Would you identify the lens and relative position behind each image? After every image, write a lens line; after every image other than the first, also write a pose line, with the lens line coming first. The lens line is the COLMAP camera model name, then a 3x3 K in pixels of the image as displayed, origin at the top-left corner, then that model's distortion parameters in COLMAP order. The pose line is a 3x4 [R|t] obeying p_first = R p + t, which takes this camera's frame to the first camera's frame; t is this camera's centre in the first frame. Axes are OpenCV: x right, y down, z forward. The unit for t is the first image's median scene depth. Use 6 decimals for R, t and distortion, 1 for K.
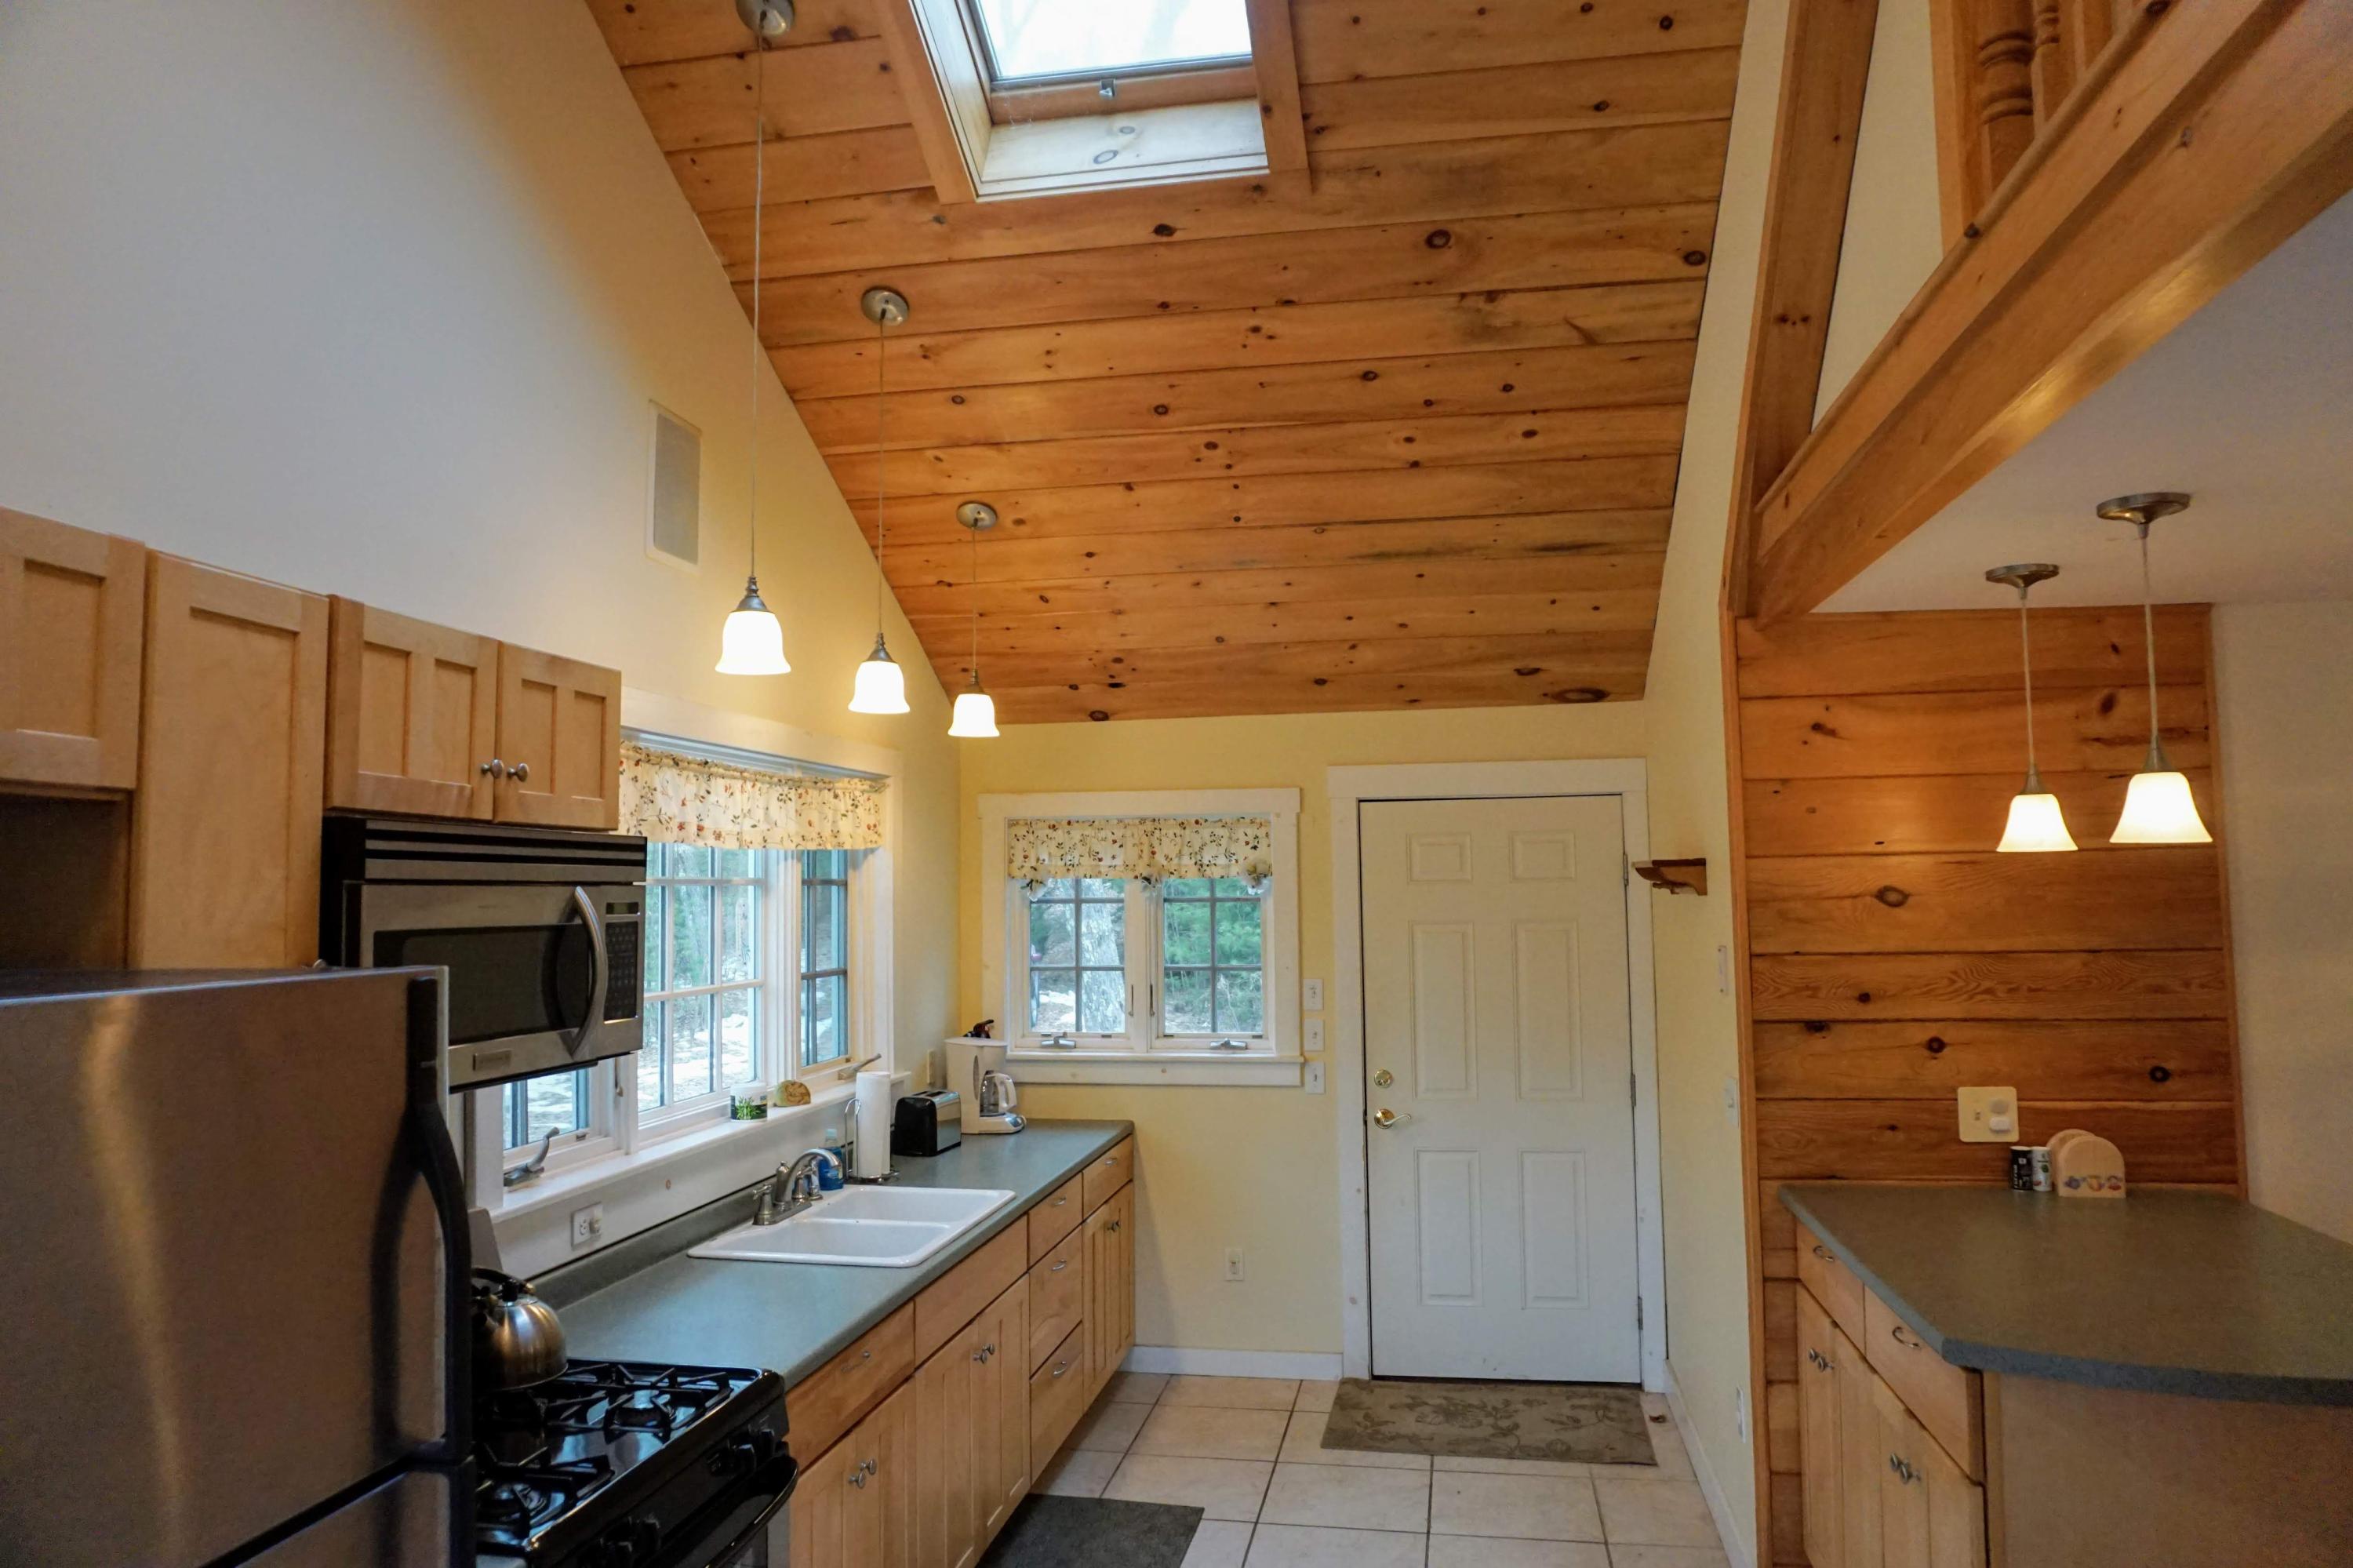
lens RADIAL K [[1539.7, 0, 1176.5], [0, 1539.7, 784.0], [0, 0, 1]] dist [-0.105241, 0.085946]
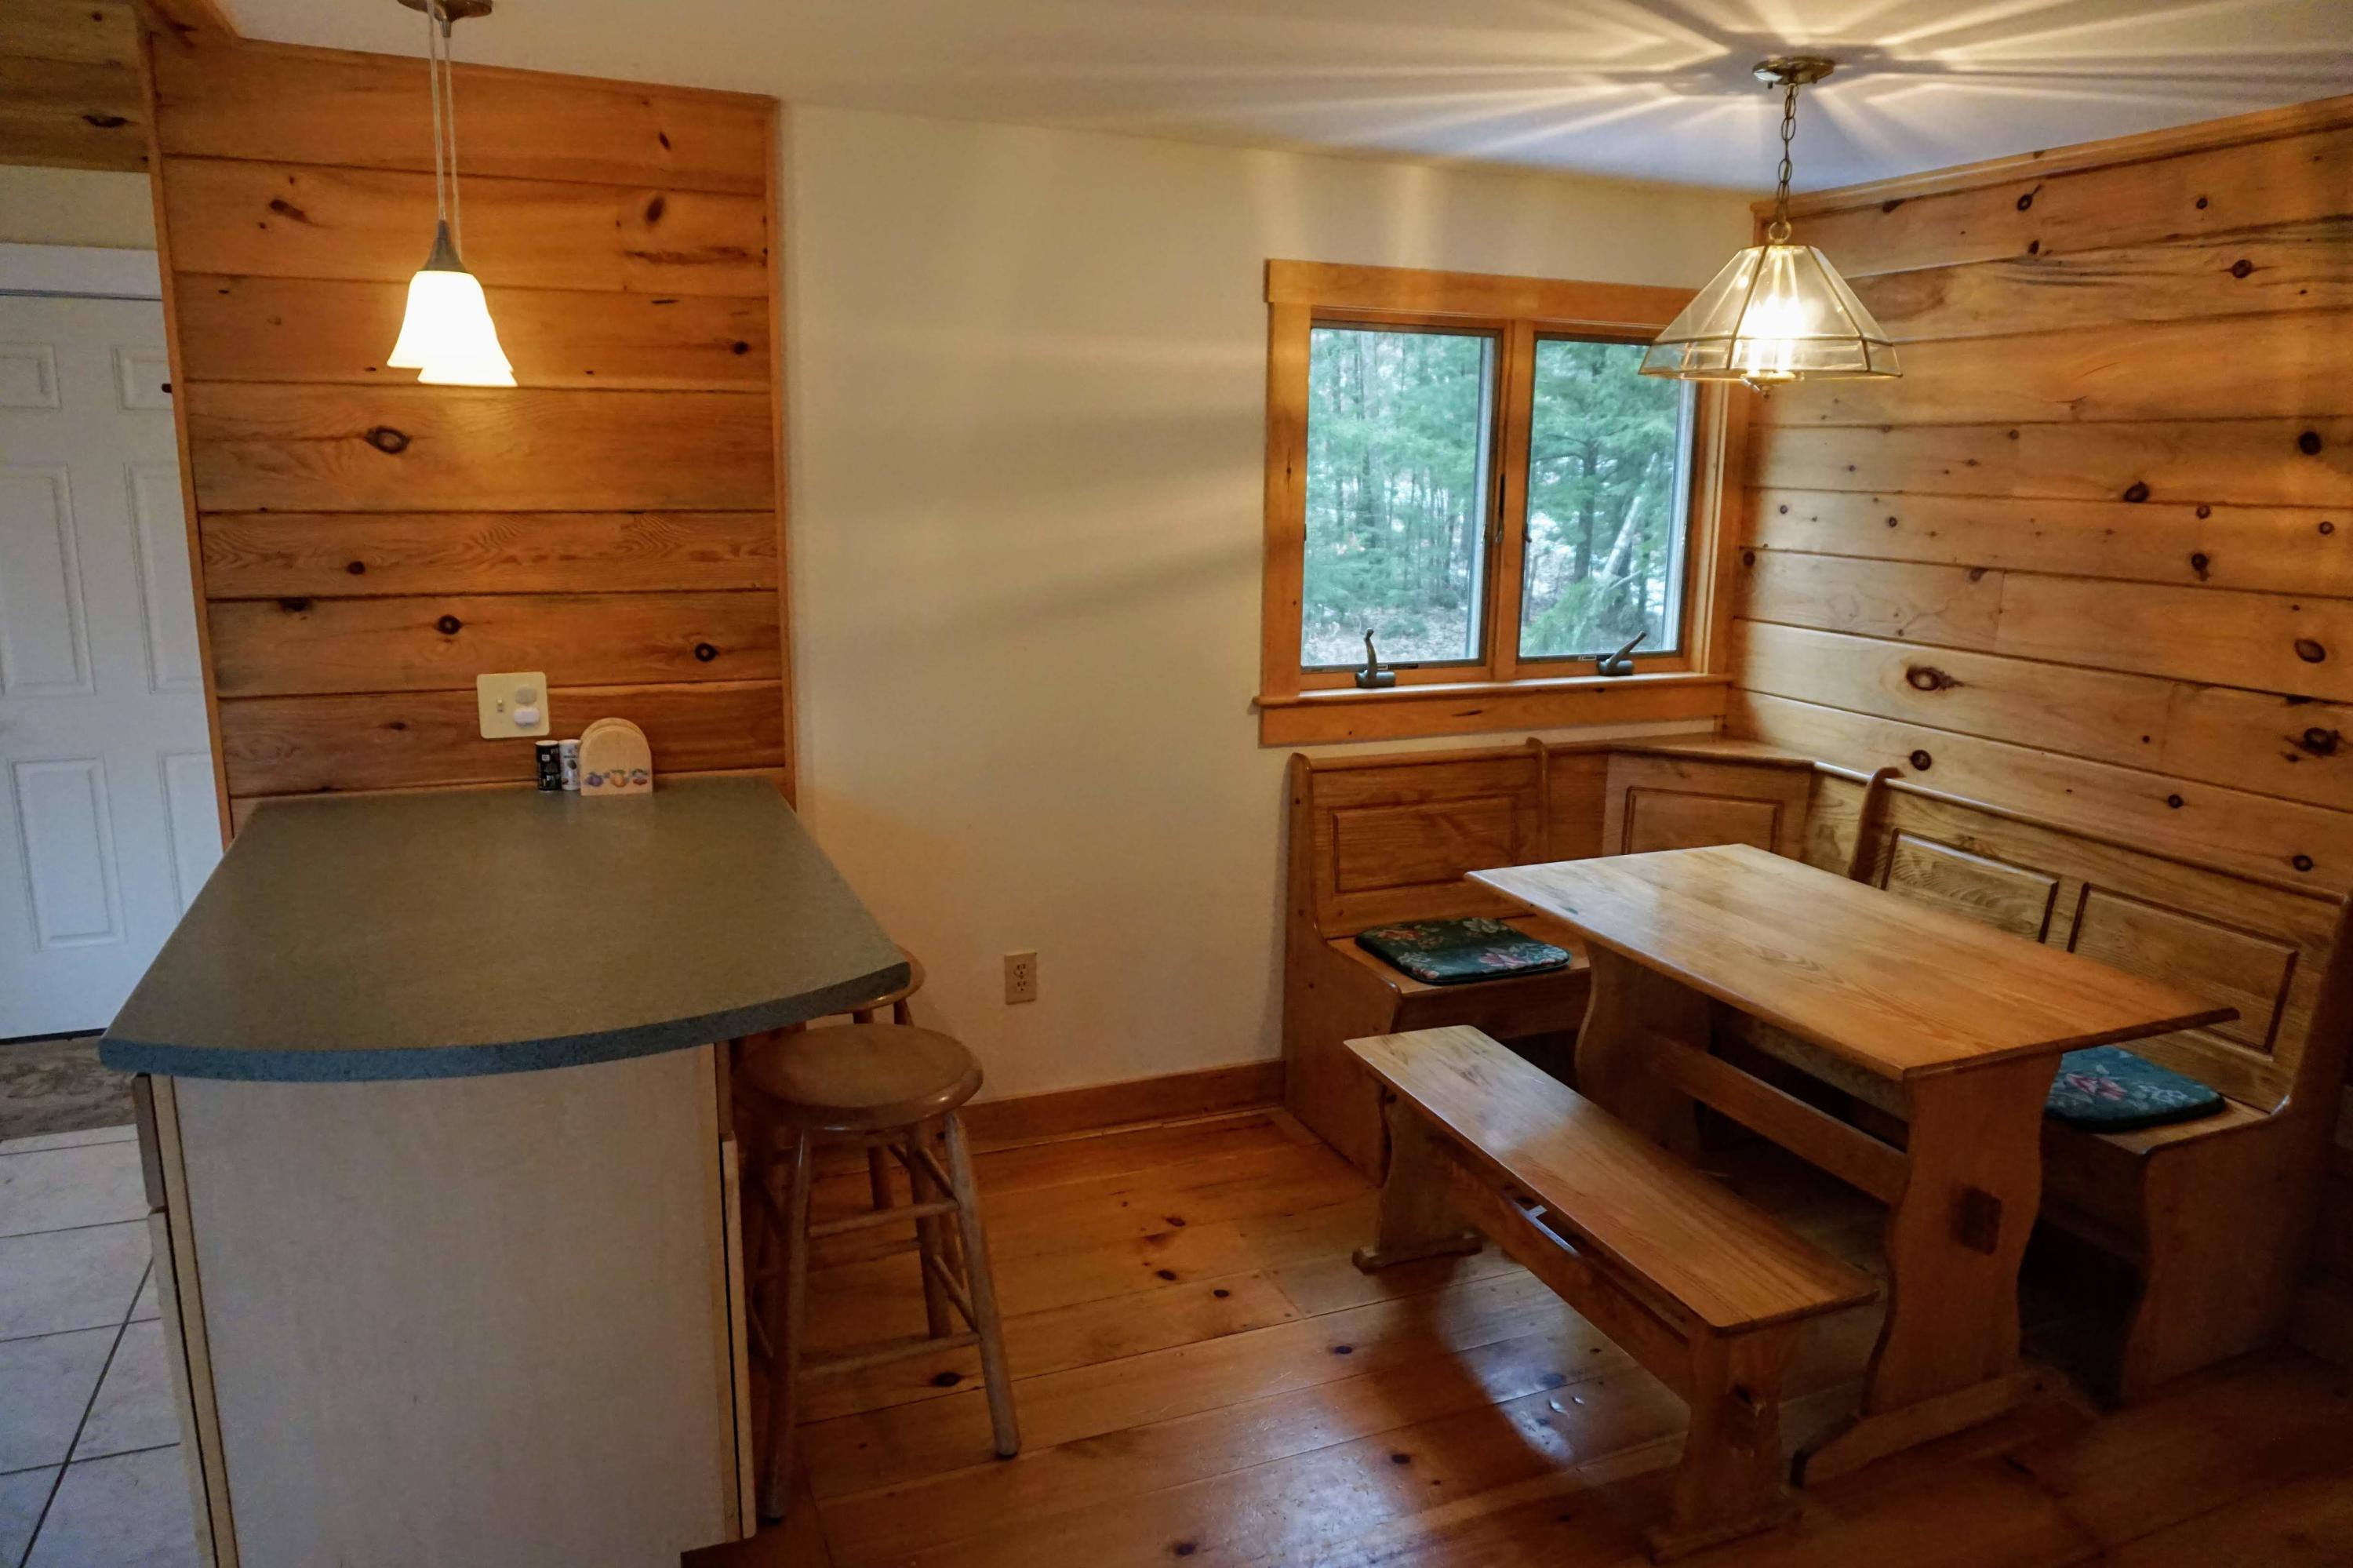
lens RADIAL K [[1539.7, 0, 1176.5], [0, 1539.7, 784.0], [0, 0, 1]] dist [-0.105241, 0.085946]
pose [[0.831342, -0.083928, 0.549387, 0.377973], [-0.074577, 0.962744, 0.259926, 0.013244], [-0.550735, -0.257059, 0.794111, 0.105051]]
